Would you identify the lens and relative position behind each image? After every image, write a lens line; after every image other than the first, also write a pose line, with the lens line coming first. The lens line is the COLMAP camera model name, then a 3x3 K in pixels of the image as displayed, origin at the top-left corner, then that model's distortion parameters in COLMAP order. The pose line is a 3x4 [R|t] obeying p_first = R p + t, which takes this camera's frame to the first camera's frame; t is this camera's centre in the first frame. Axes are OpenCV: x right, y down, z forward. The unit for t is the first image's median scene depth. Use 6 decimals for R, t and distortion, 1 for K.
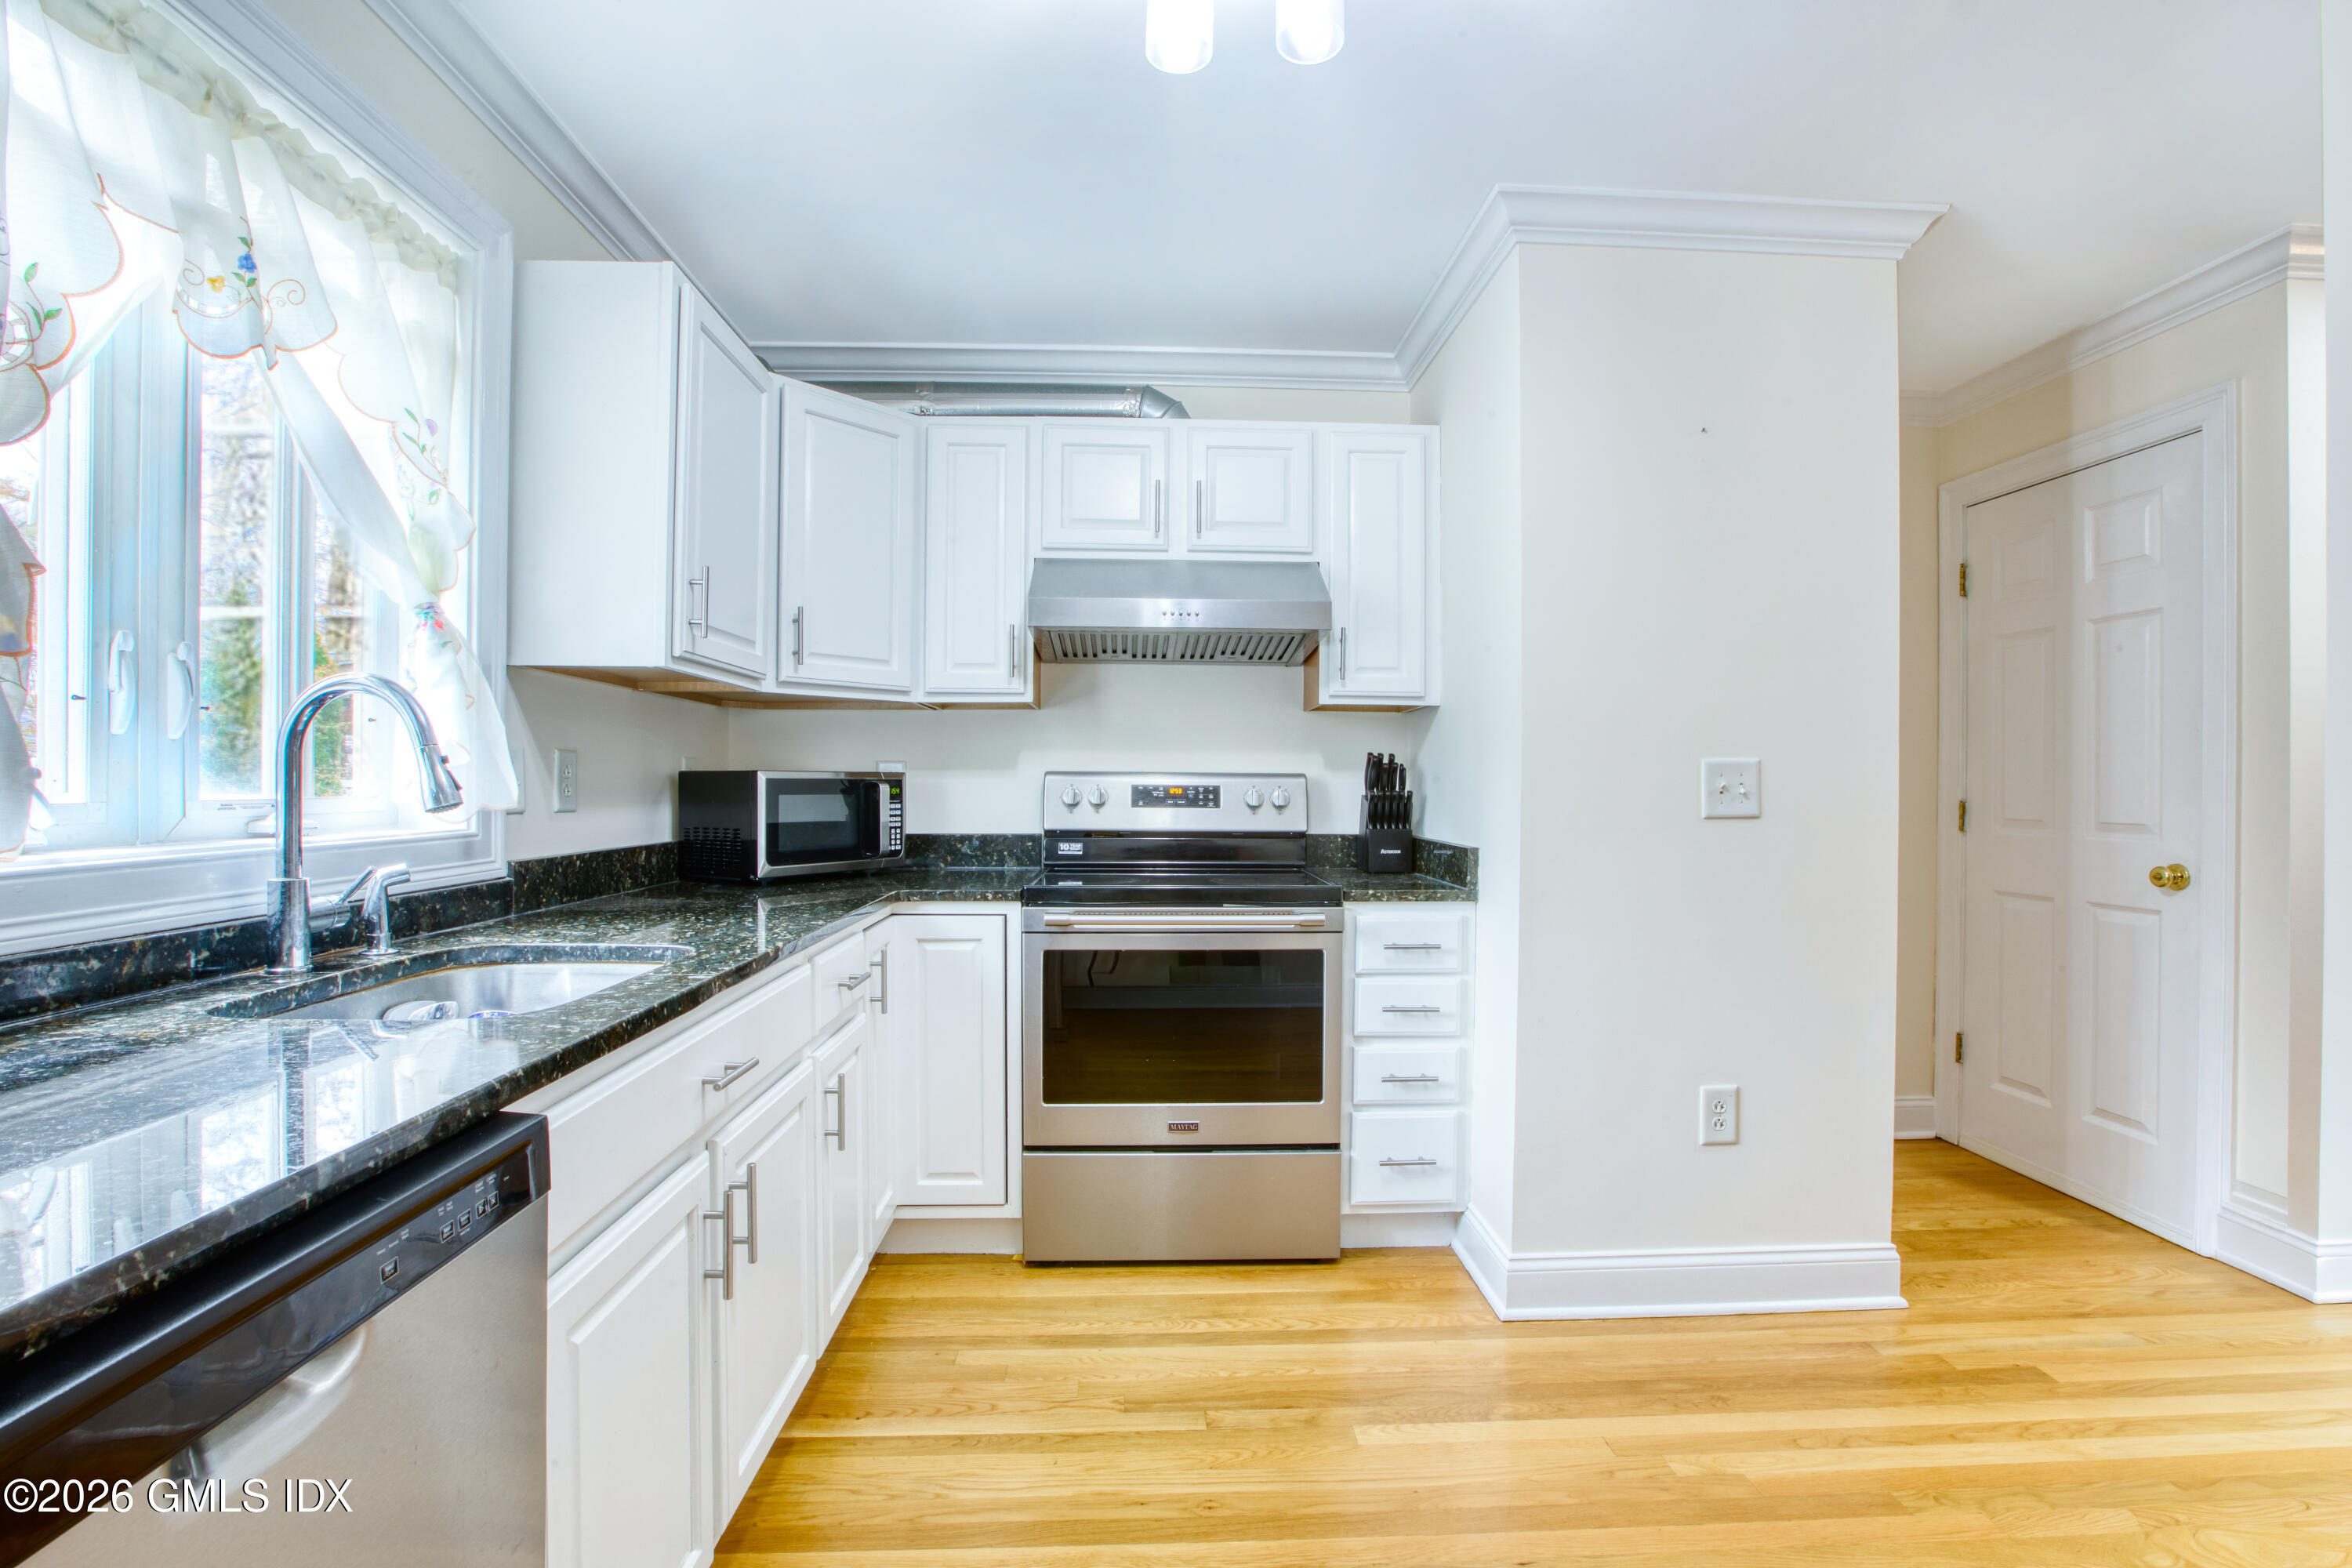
lens RADIAL K [[1079.1, 0, 1185.5], [0, 1079.1, 786.2], [0, 0, 1]] dist [-0.042761, 0.006943]
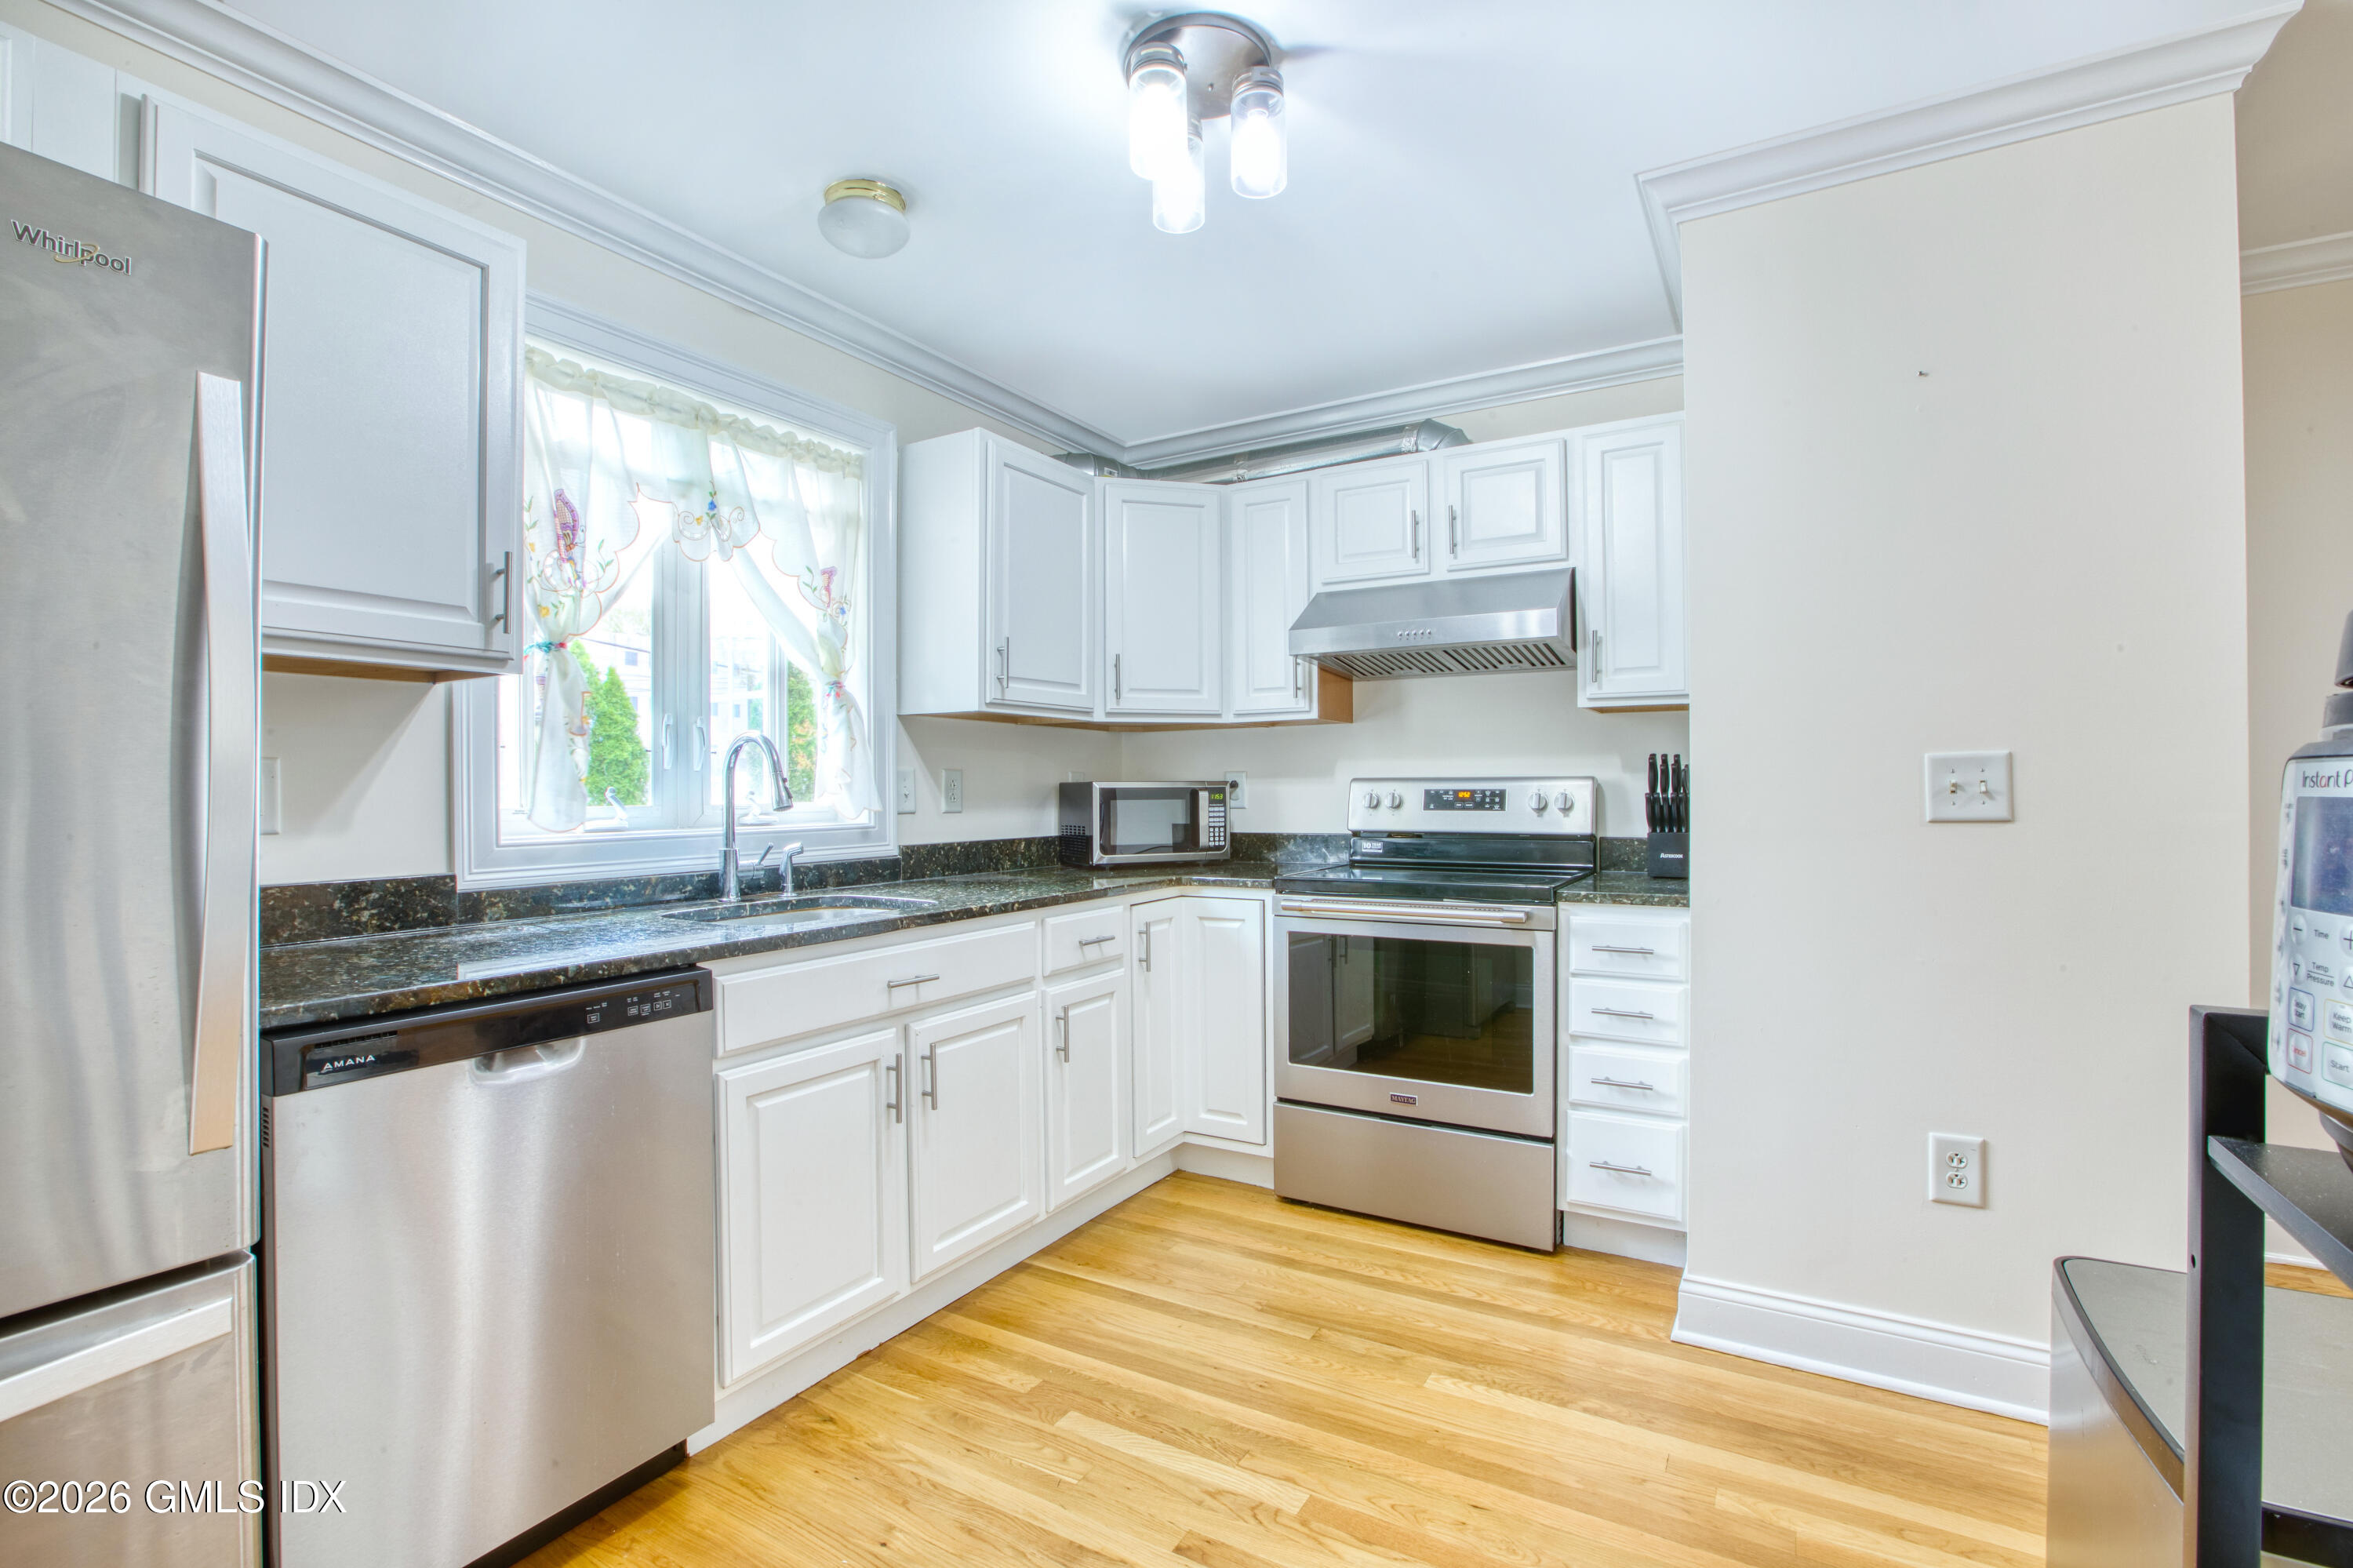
lens RADIAL K [[1079.6, 0, 1171.9], [0, 1079.6, 785.9], [0, 0, 1]] dist [-0.042761, 0.006943]
pose [[0.831796, -0.012540, -0.554940, 0.418258], [0.009736, 0.999921, -0.008002, 0.001921], [0.554996, 0.001253, 0.831852, -0.047764]]
